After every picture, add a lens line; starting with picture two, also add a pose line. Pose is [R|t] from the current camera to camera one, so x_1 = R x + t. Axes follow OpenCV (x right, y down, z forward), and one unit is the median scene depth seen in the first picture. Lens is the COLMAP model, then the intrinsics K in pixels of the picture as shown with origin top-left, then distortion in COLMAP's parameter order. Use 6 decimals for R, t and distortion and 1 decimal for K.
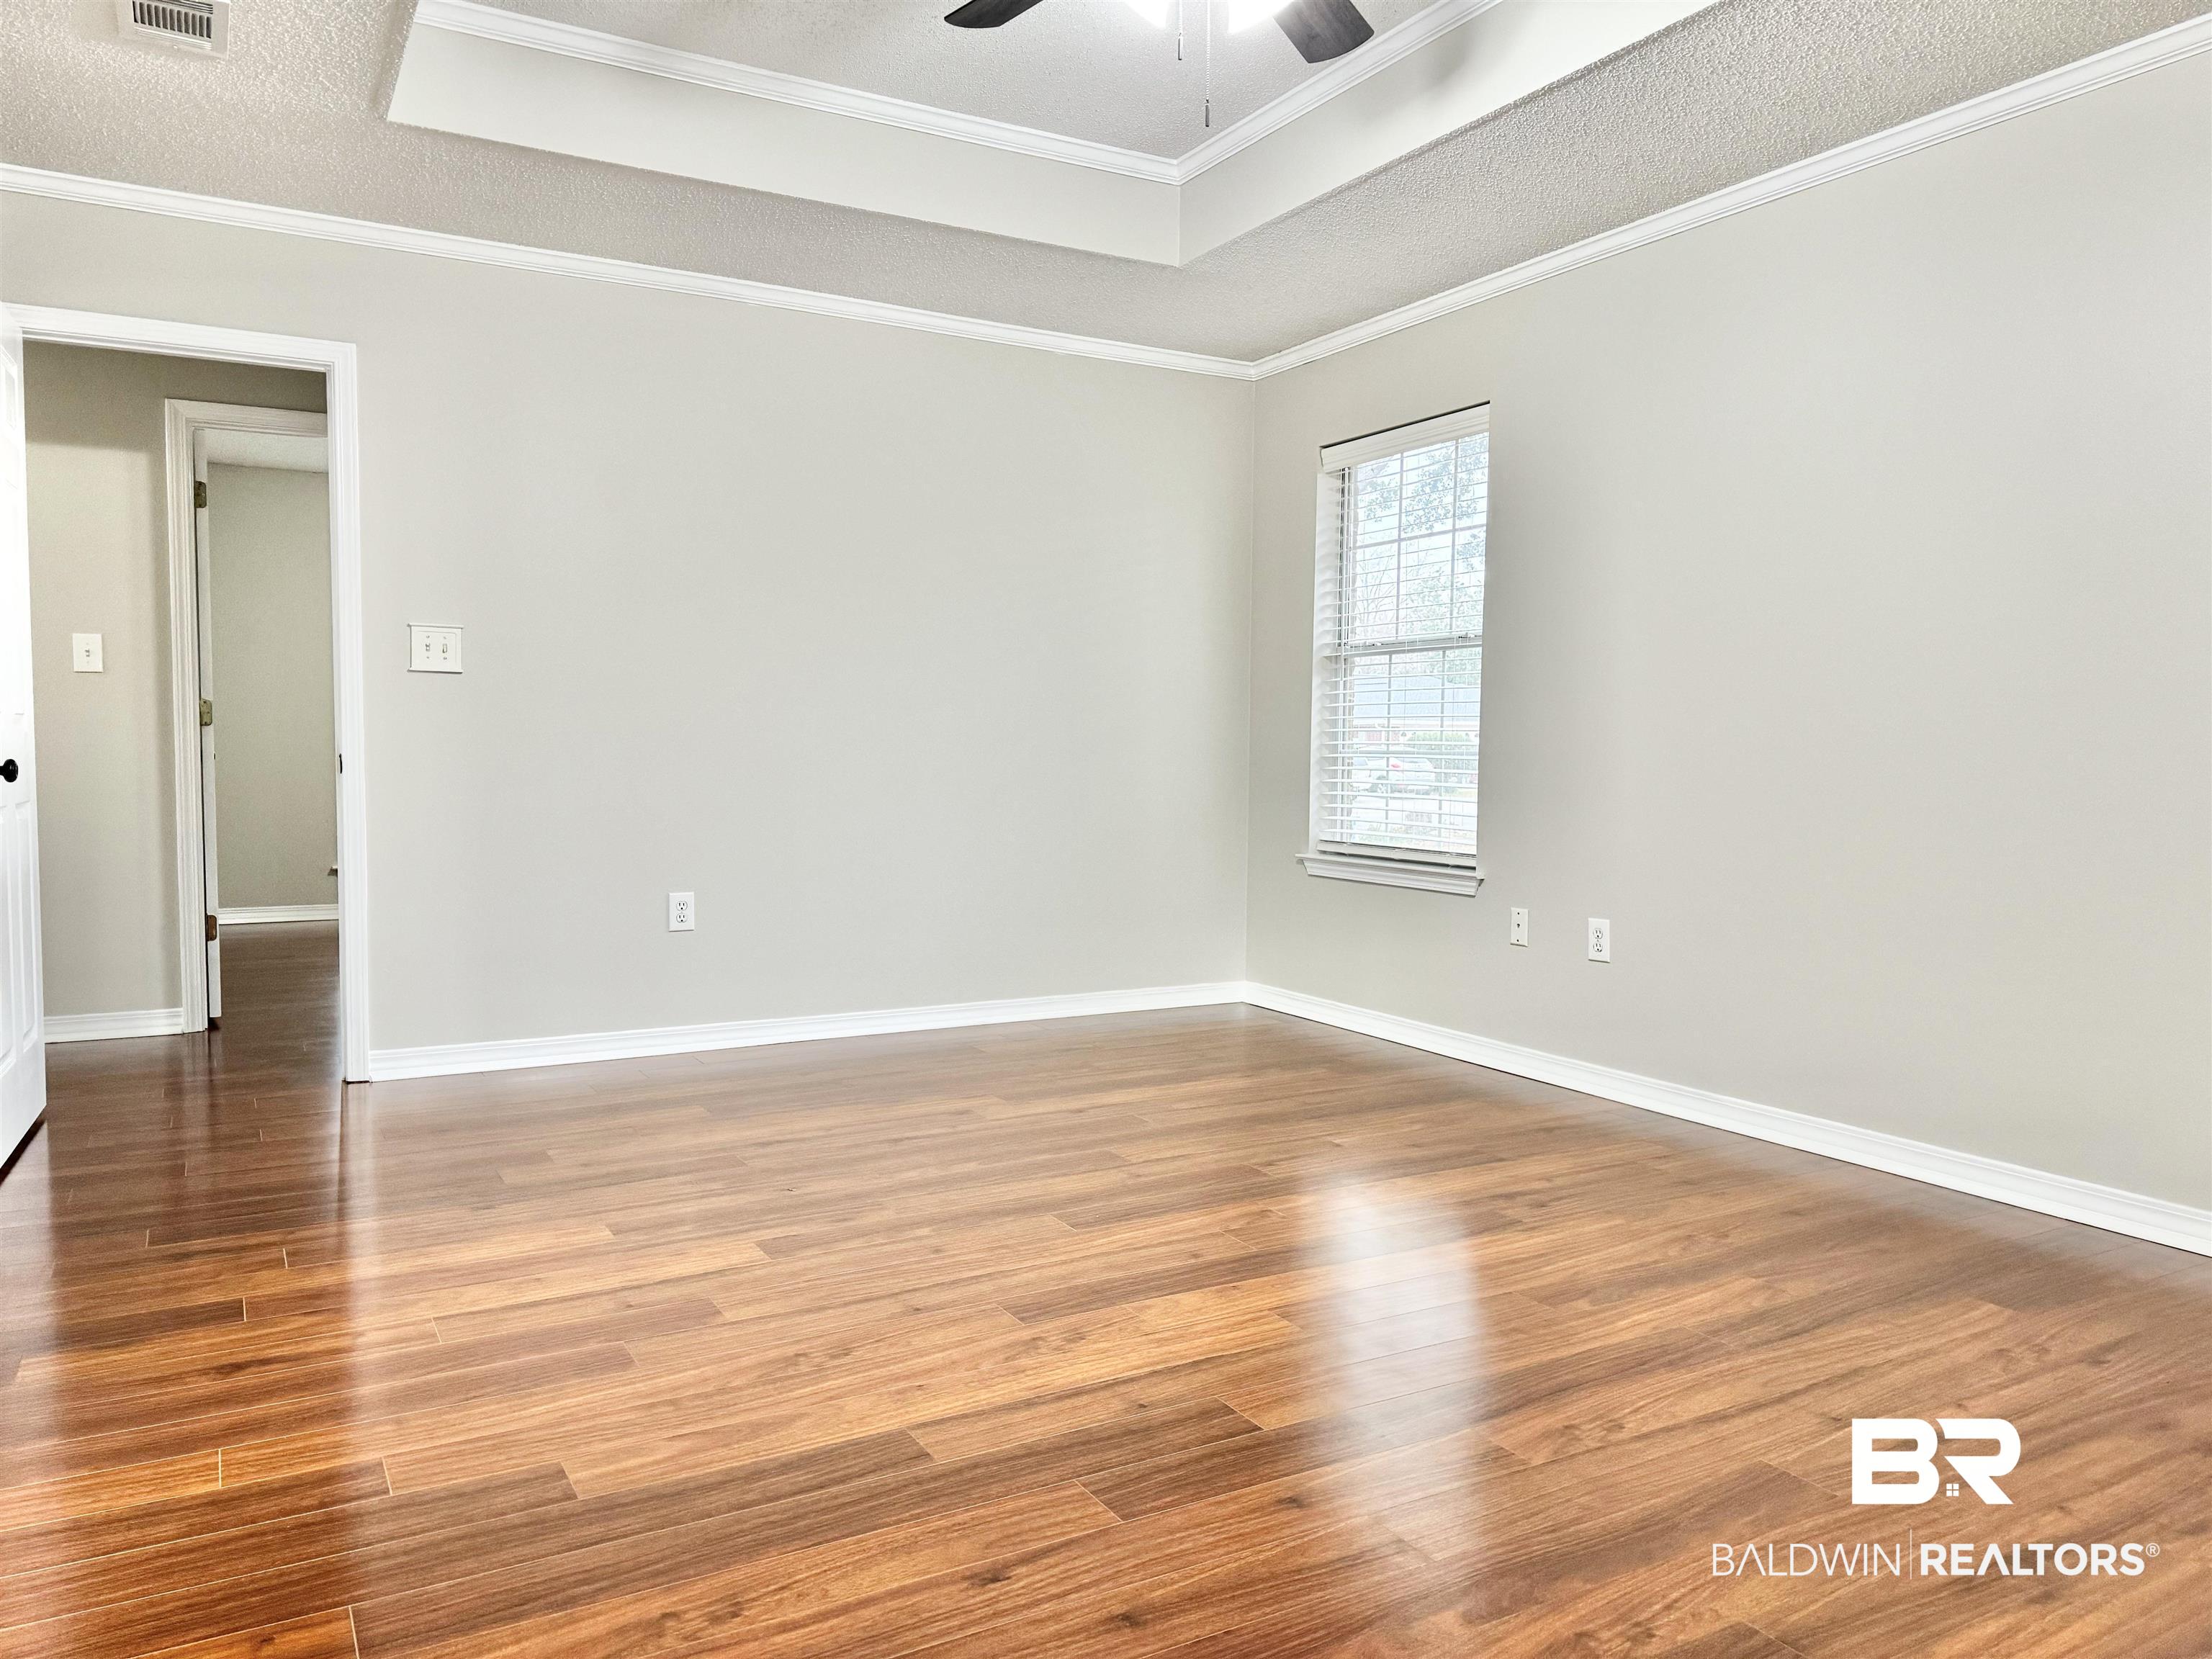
lens RADIAL K [[1523.4, 0, 1078.6], [0, 1523.4, 833.2], [0, 0, 1]] dist [0.099264, -0.143202]
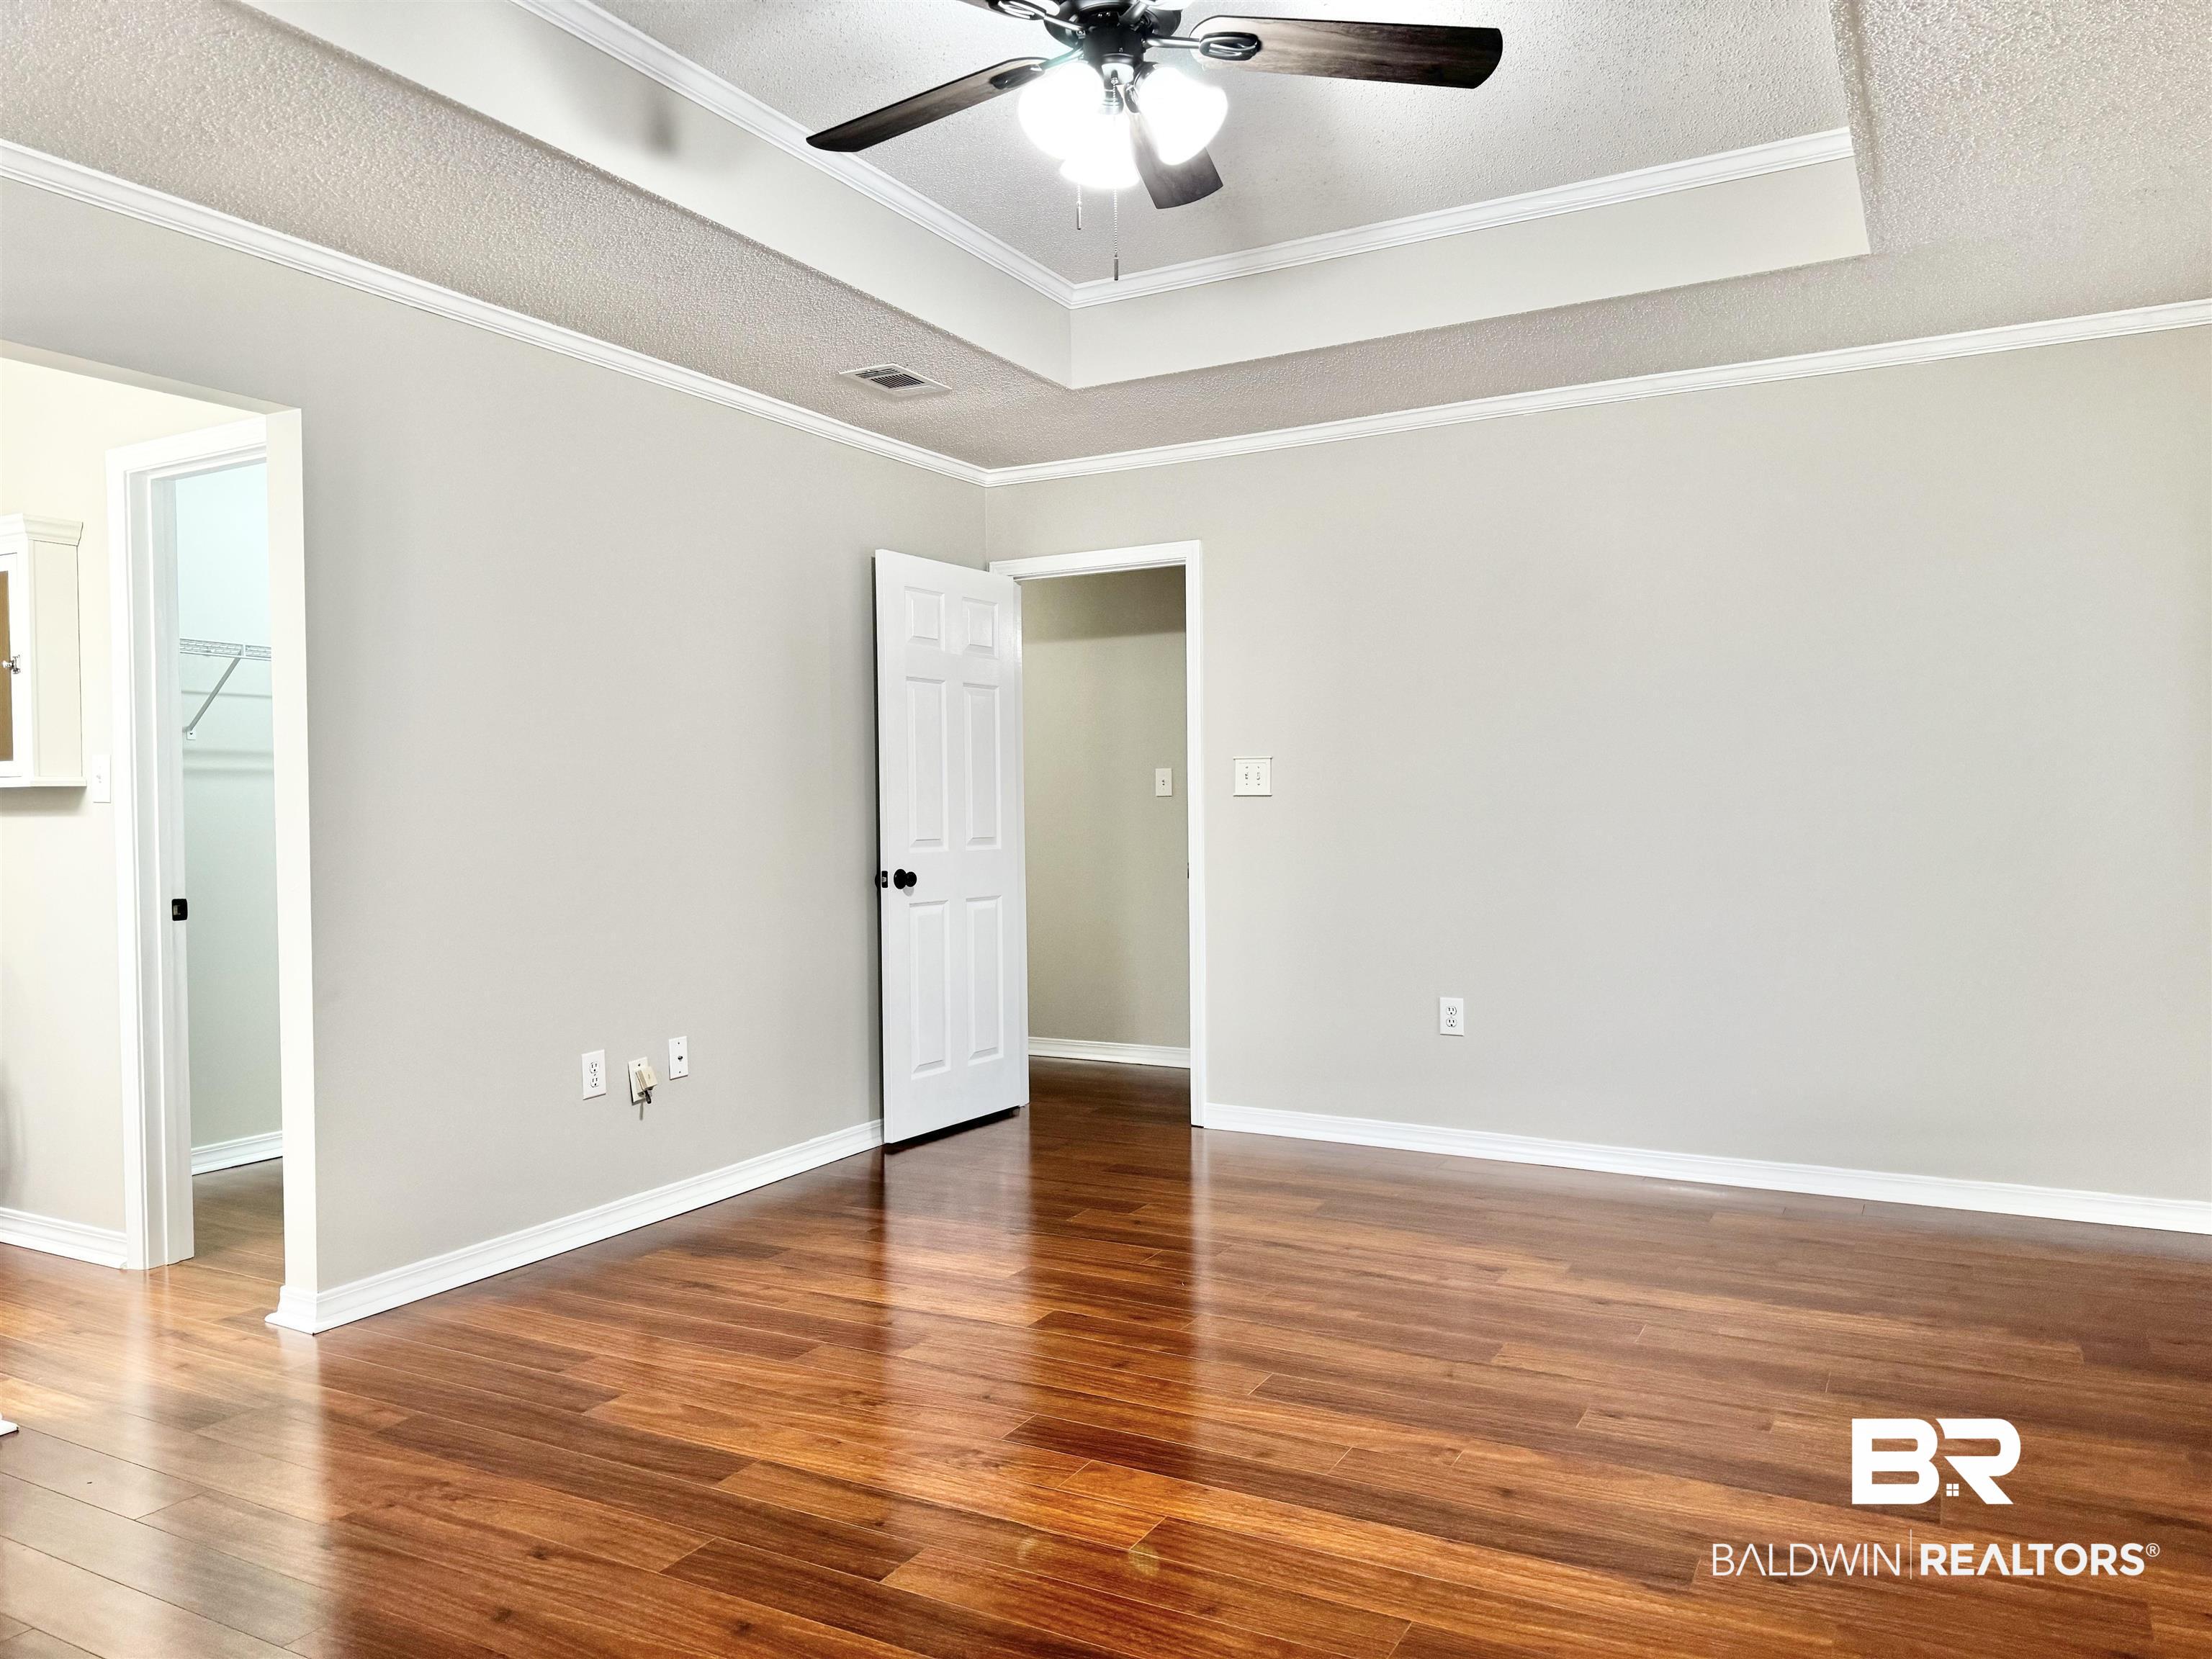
lens RADIAL K [[1534.5, 0, 1128.1], [0, 1534.5, 826.8], [0, 0, 1]] dist [0.098476, -0.108473]
pose [[0.531545, 0.000459, -0.847030, 0.860539], [-0.030497, 0.999362, -0.018597, -0.086056], [0.846481, 0.035717, 0.531220, 0.436678]]
